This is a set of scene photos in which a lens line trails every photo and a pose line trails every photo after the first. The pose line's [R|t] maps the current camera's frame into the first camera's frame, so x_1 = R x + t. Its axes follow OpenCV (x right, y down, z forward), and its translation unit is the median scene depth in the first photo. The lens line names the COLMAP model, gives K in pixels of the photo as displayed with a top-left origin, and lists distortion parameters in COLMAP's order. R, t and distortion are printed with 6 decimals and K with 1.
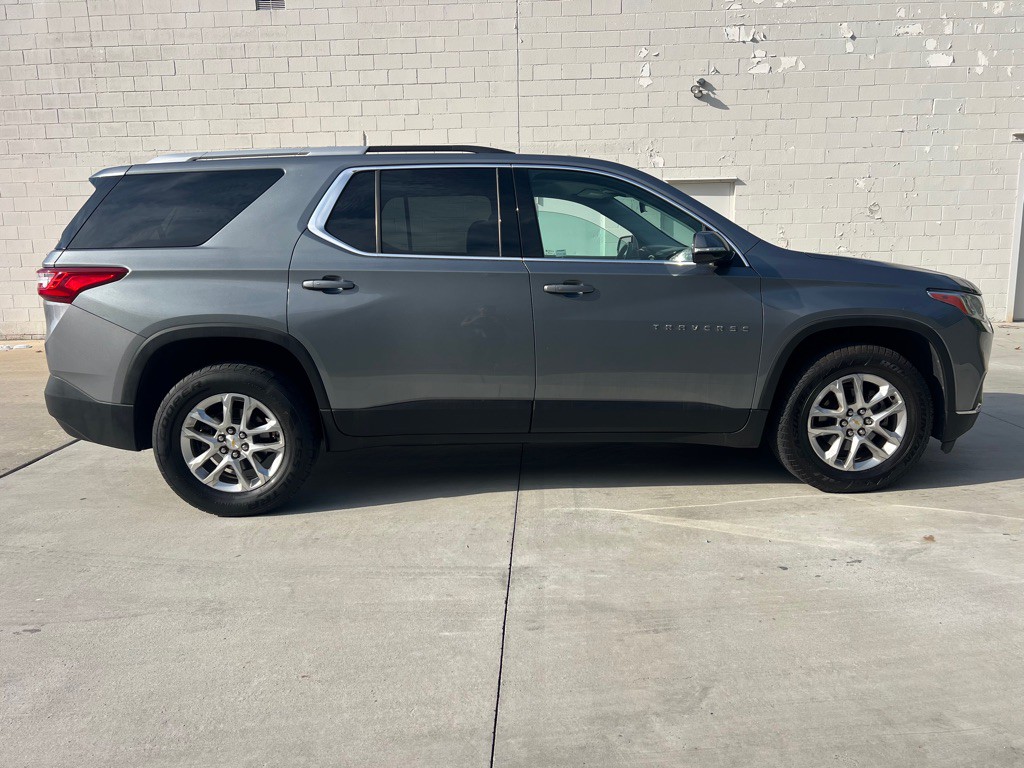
lens RADIAL K [[779.0, 0, 508.1], [0, 779.0, 393.2], [0, 0, 1]] dist [0.041812, -0.050736]
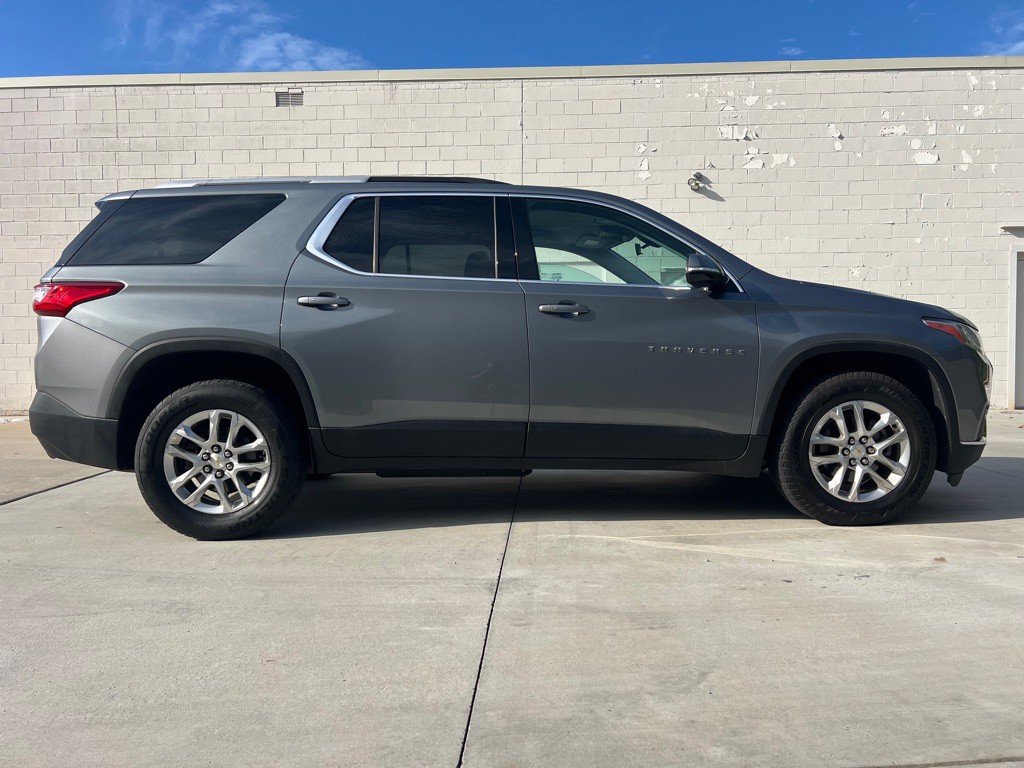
lens RADIAL K [[779.0, 0, 514.0], [0, 779.0, 388.6], [0, 0, 1]] dist [0.041812, -0.050736]
pose [[0.999912, 0.013287, 0.000107, 0.014883], [-0.013132, 0.989386, -0.144720, 0.110553], [-0.002028, 0.144706, 0.989473, 0.025531]]
